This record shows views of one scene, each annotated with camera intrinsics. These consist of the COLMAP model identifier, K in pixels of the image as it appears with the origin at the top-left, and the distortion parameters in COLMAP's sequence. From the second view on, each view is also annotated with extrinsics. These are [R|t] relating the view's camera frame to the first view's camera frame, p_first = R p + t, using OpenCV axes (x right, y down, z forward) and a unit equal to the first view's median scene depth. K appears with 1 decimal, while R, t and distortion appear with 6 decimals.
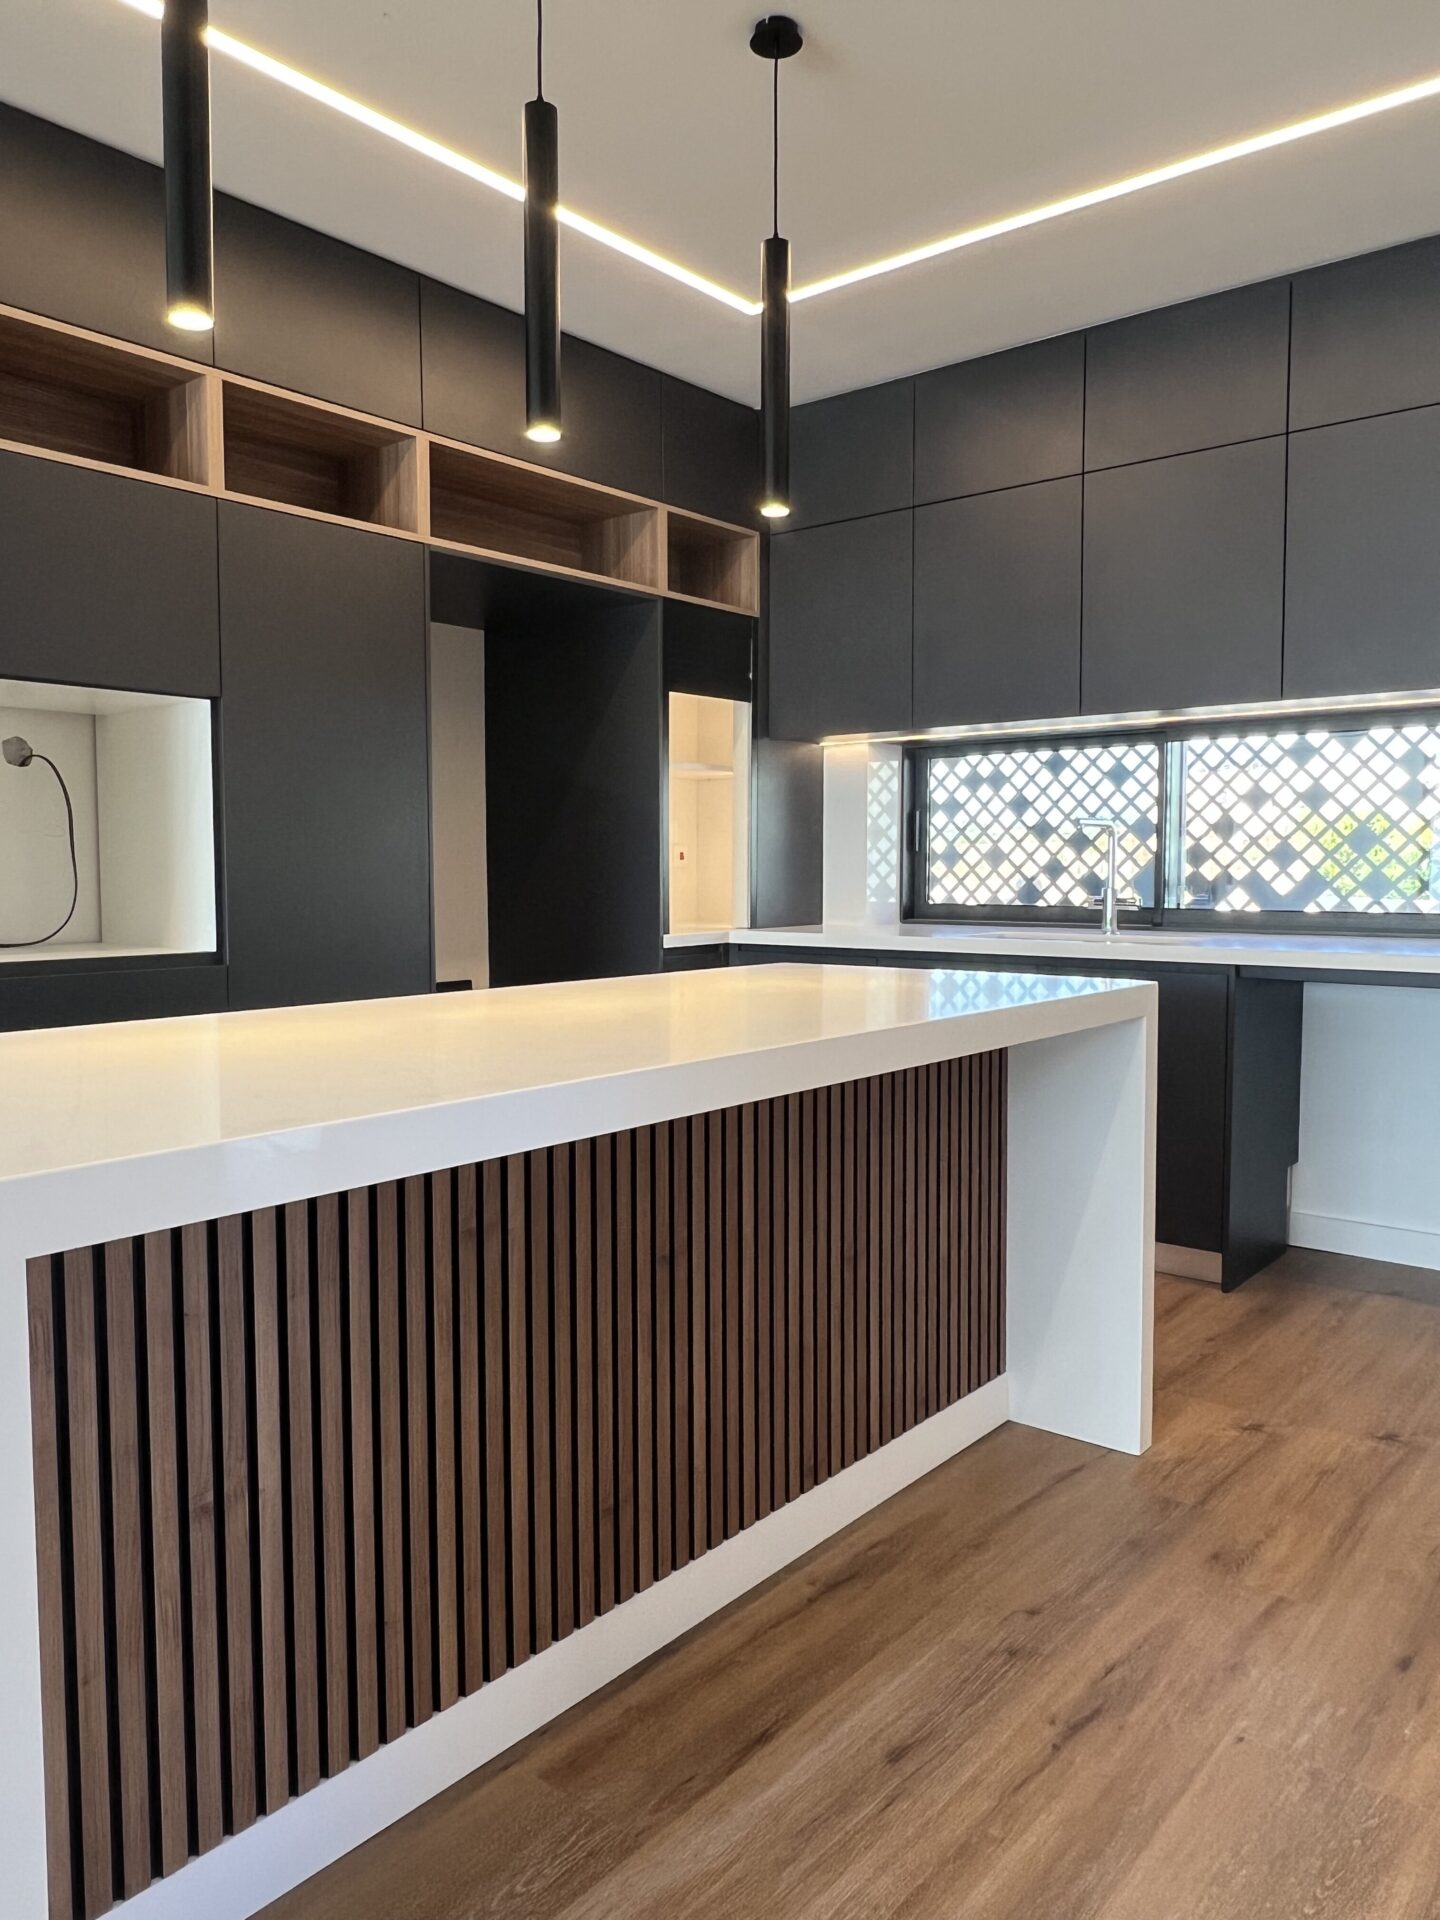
lens RADIAL K [[1363.7, 0, 718.9], [0, 1363.7, 958.2], [0, 0, 1]] dist [0.000540, -0.007812]
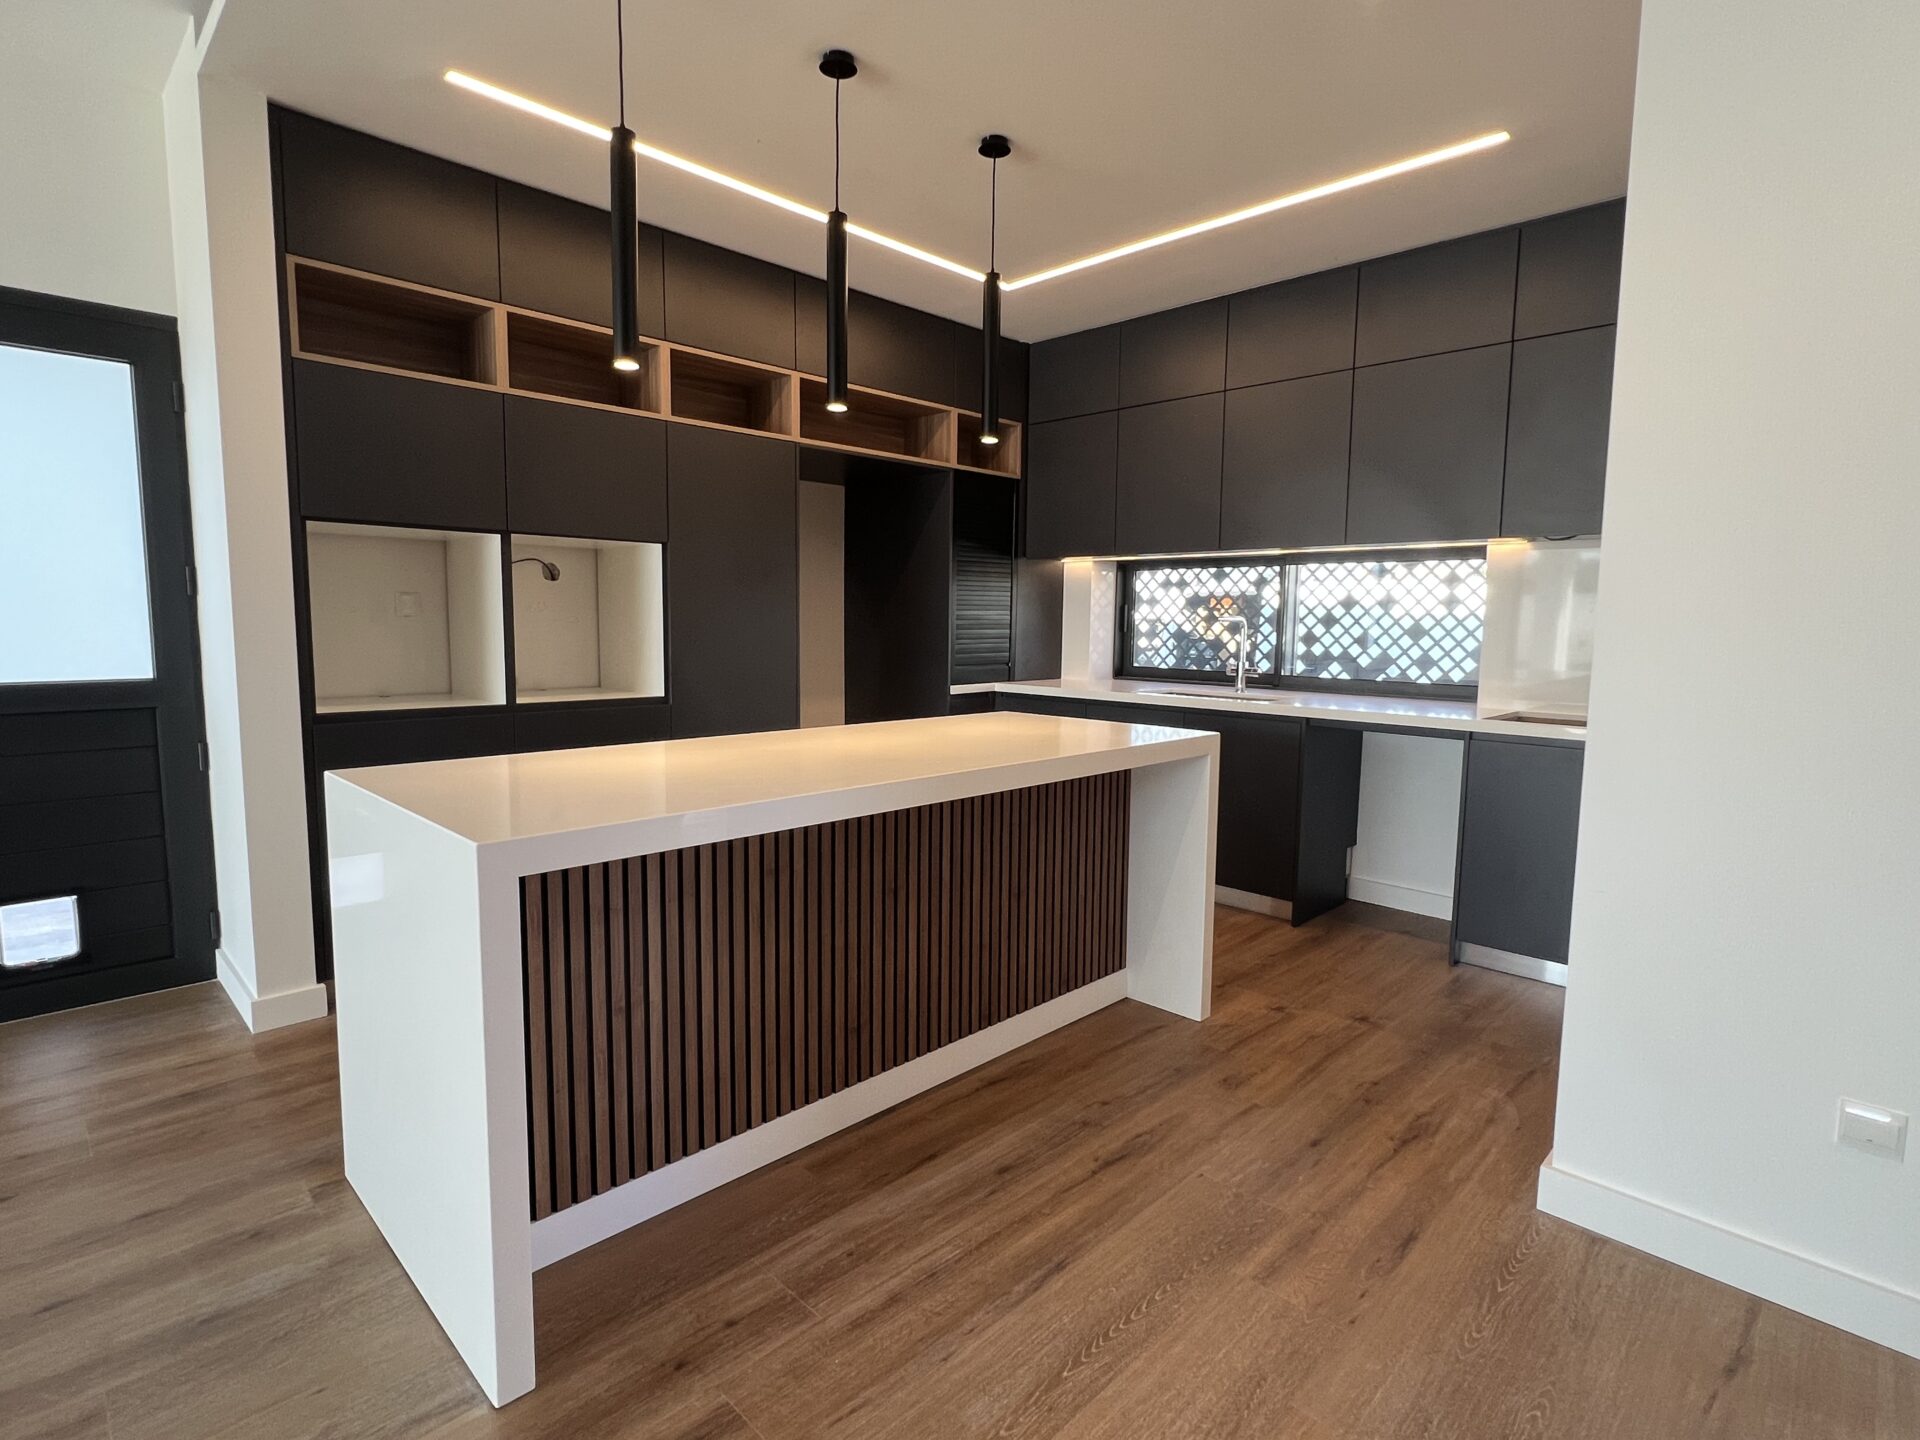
lens RADIAL K [[957.7, 0, 962.3], [0, 957.7, 716.6], [0, 0, 1]] dist [-0.004498, -0.000174]
pose [[0.995922, 0.023757, -0.087034, 0.109004], [-0.020775, 0.999171, 0.035001, -0.032925], [0.087793, -0.033050, 0.995590, -0.147413]]
